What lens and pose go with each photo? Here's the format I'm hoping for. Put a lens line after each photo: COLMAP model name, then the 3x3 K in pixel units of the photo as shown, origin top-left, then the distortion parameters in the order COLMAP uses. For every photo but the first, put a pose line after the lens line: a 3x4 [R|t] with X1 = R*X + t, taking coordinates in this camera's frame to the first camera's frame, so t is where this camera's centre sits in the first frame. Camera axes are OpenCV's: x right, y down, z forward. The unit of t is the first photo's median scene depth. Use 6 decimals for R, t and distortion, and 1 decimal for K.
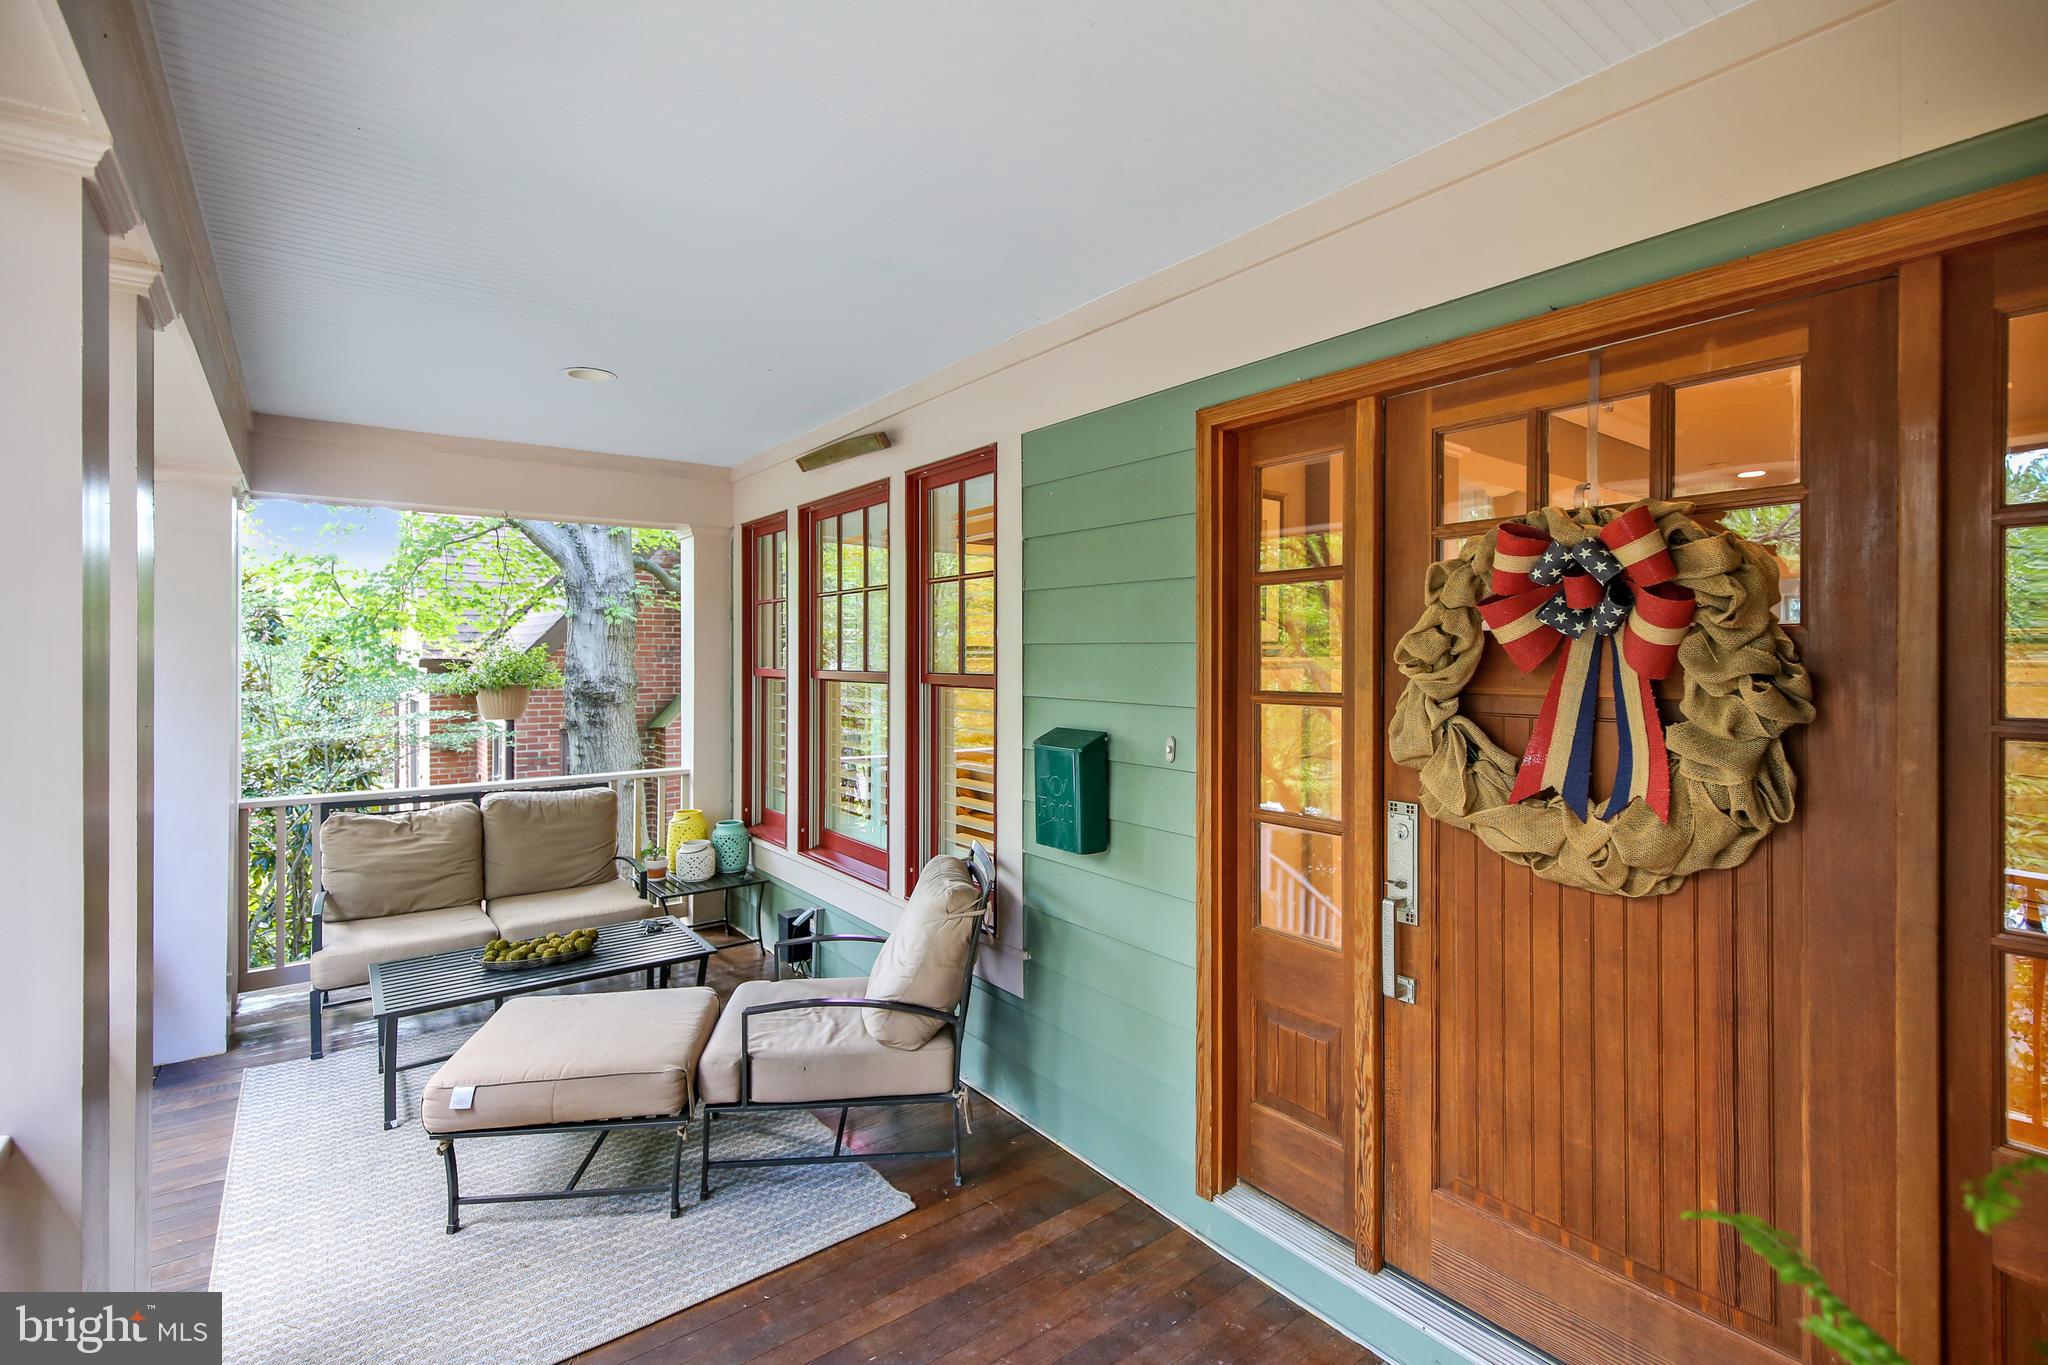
lens RADIAL K [[924.5, 0, 1027.7], [0, 924.5, 664.9], [0, 0, 1]] dist [0.002112, -0.000145]
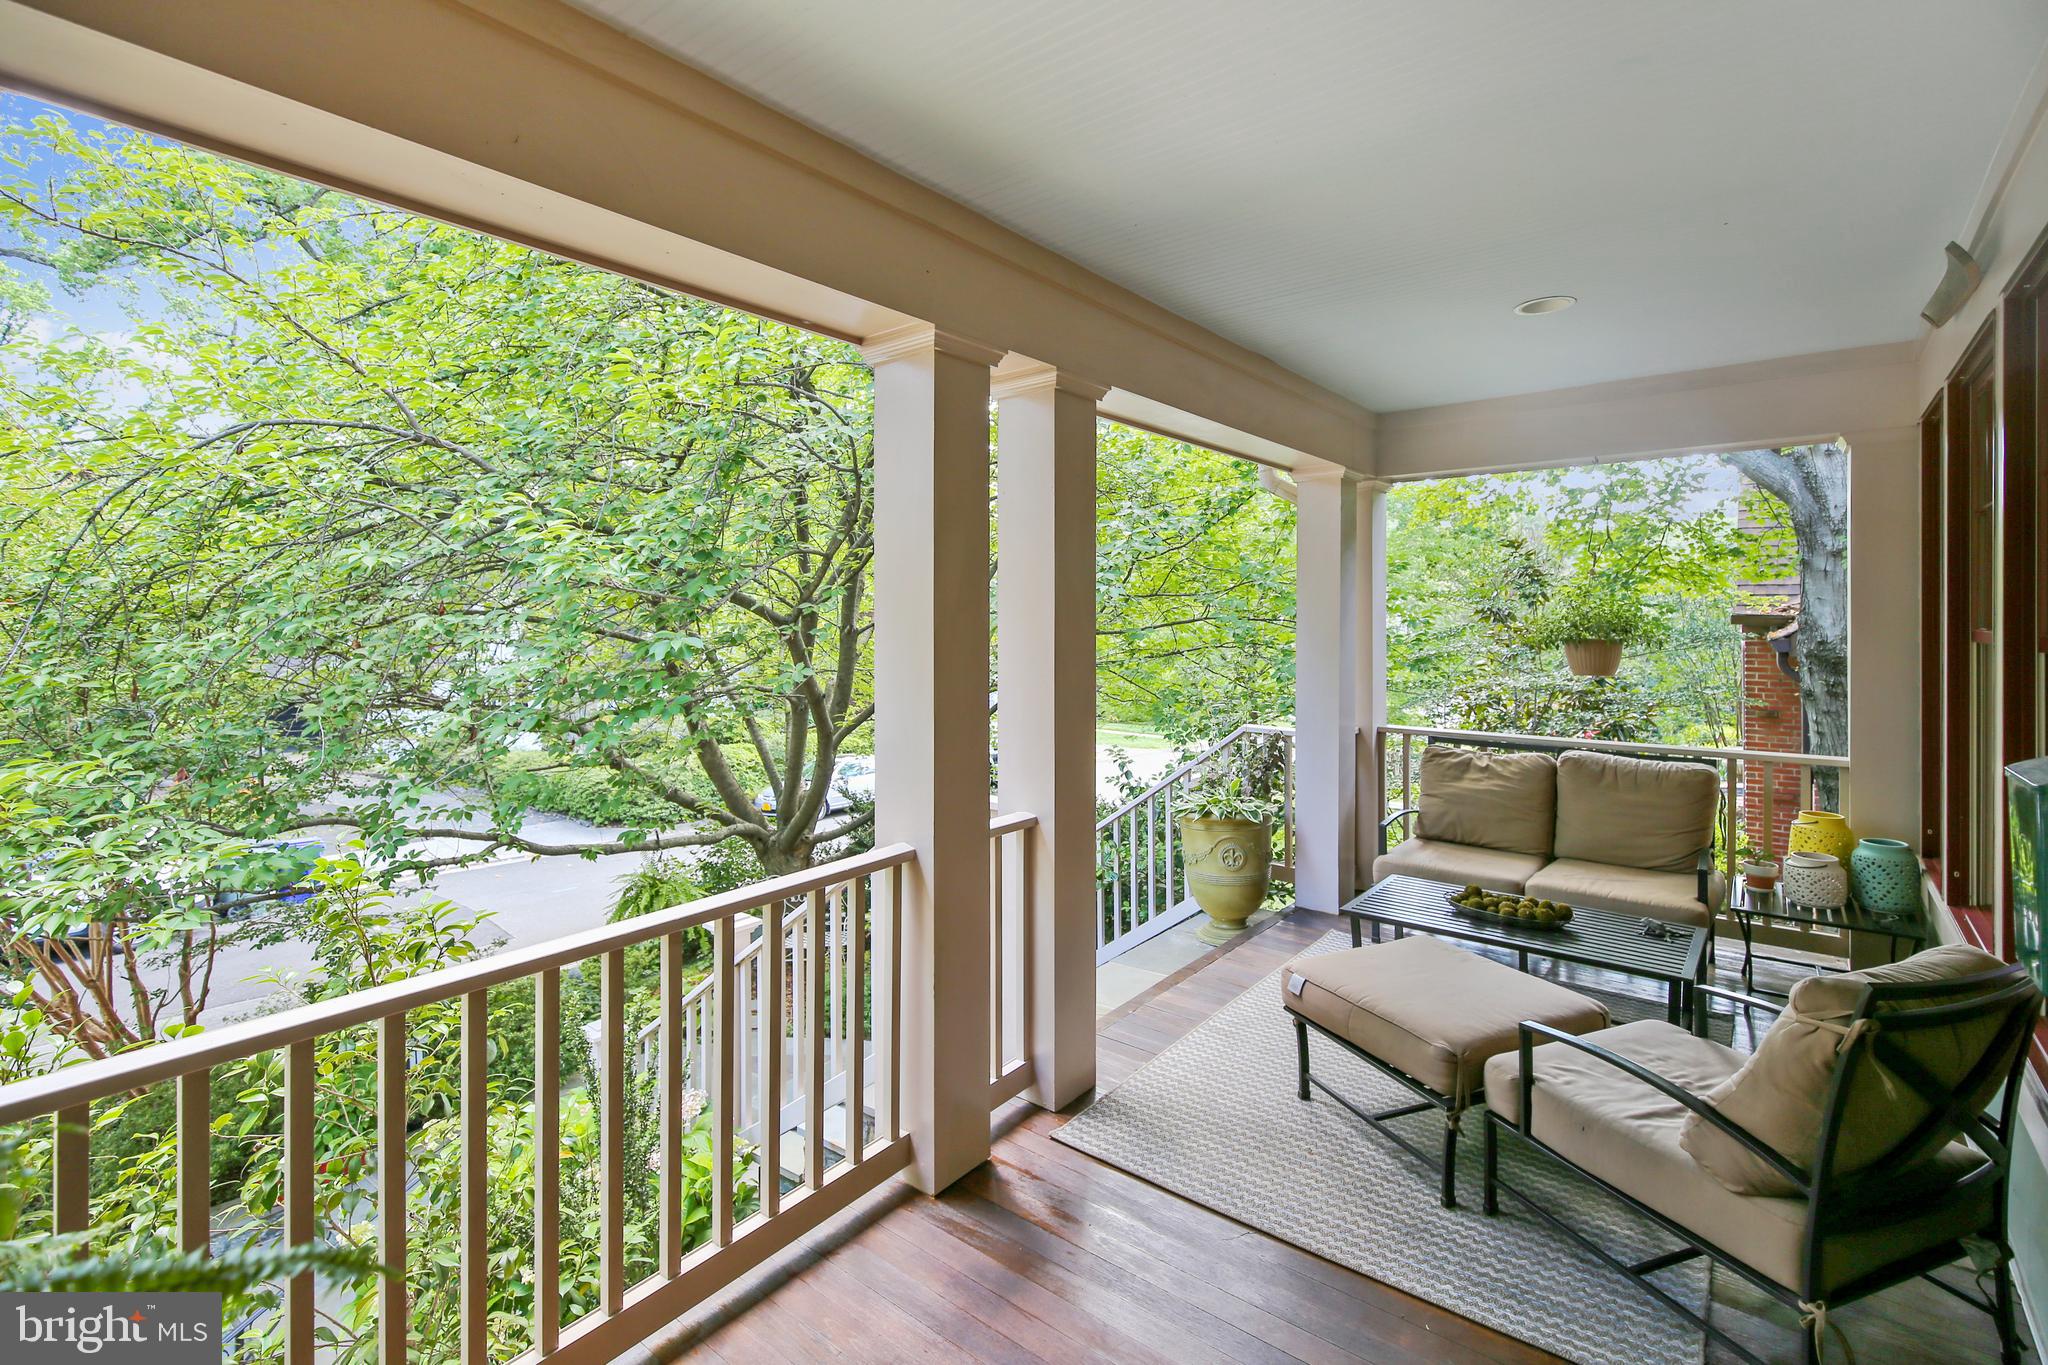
lens RADIAL K [[949.5, 0, 1023.5], [0, 949.5, 616.9], [0, 0, 1]] dist [-0.000697, -0.000212]
pose [[0.235520, 0.004888, -0.971857, 0.285787], [-0.008915, 0.999956, 0.002869, 0.000387], [0.971829, 0.007988, 0.235553, 0.224499]]
